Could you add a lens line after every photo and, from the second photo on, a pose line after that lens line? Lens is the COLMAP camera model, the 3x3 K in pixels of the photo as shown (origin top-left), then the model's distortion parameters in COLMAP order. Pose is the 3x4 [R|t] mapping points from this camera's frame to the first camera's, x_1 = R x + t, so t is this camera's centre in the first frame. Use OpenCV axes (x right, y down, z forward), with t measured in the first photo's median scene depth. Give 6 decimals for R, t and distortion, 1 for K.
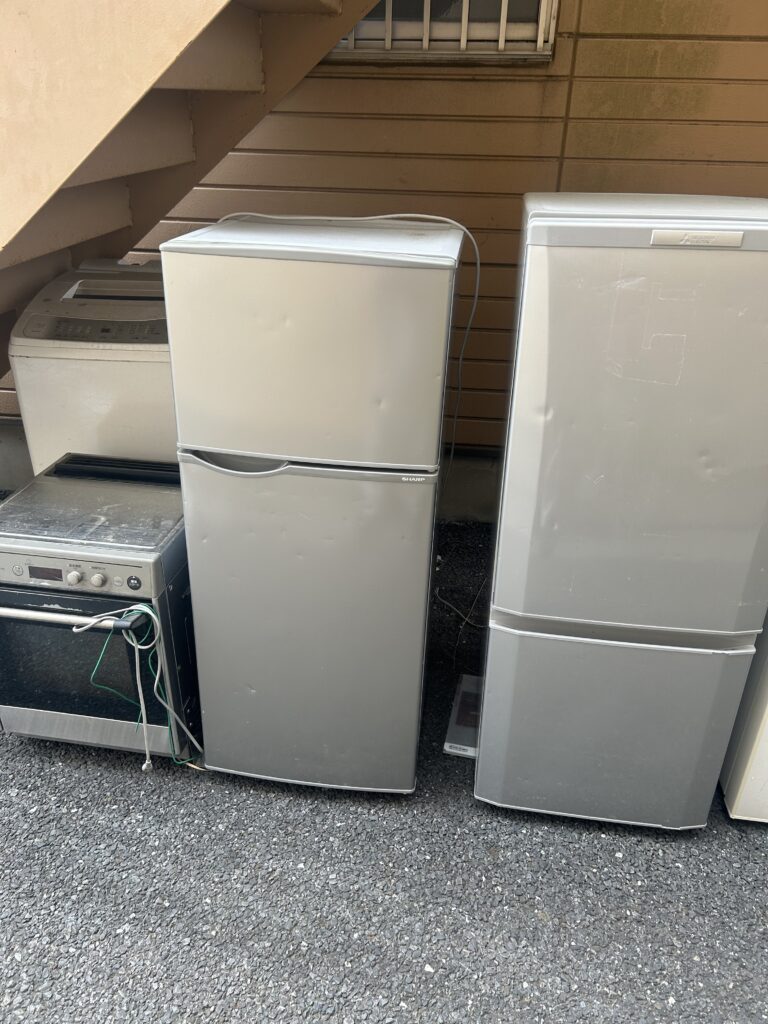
lens RADIAL K [[759.3, 0, 384.0], [0, 759.3, 512.0], [0, 0, 1]] dist [0.064852, -0.073692]
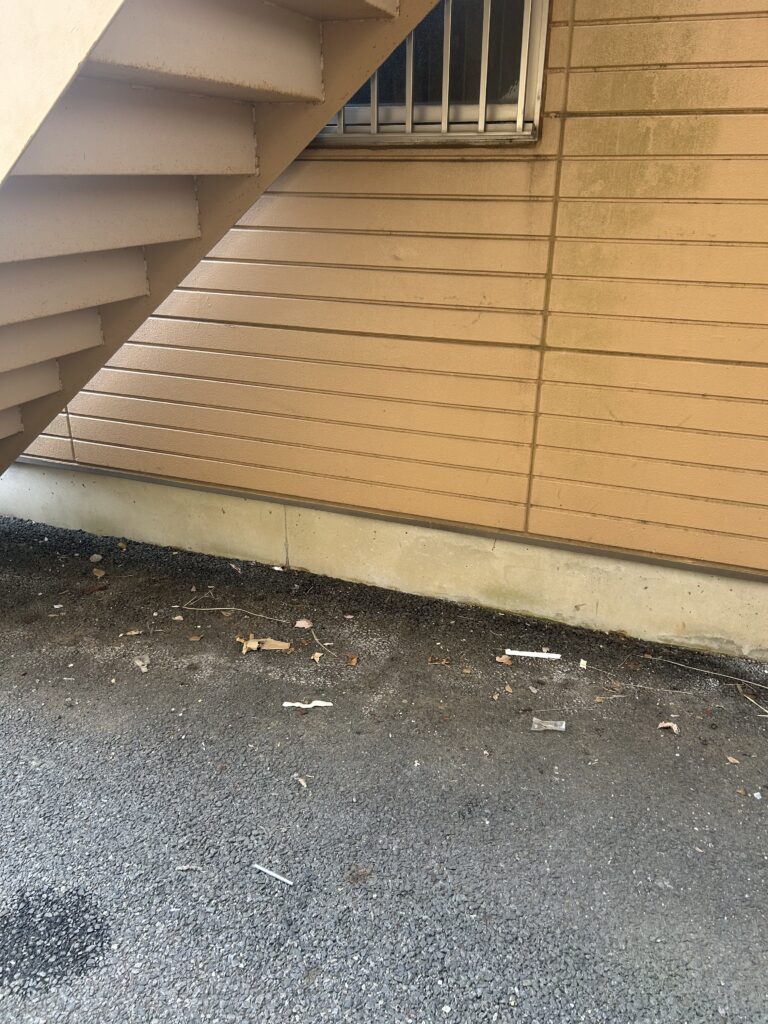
lens RADIAL K [[762.4, 0, 384.0], [0, 762.4, 512.0], [0, 0, 1]] dist [0.019912, -0.006812]
pose [[0.971970, 0.085567, -0.218982, 0.282705], [-0.102839, 0.992322, -0.068711, -0.035769], [0.211421, 0.089305, 0.973307, 0.062009]]
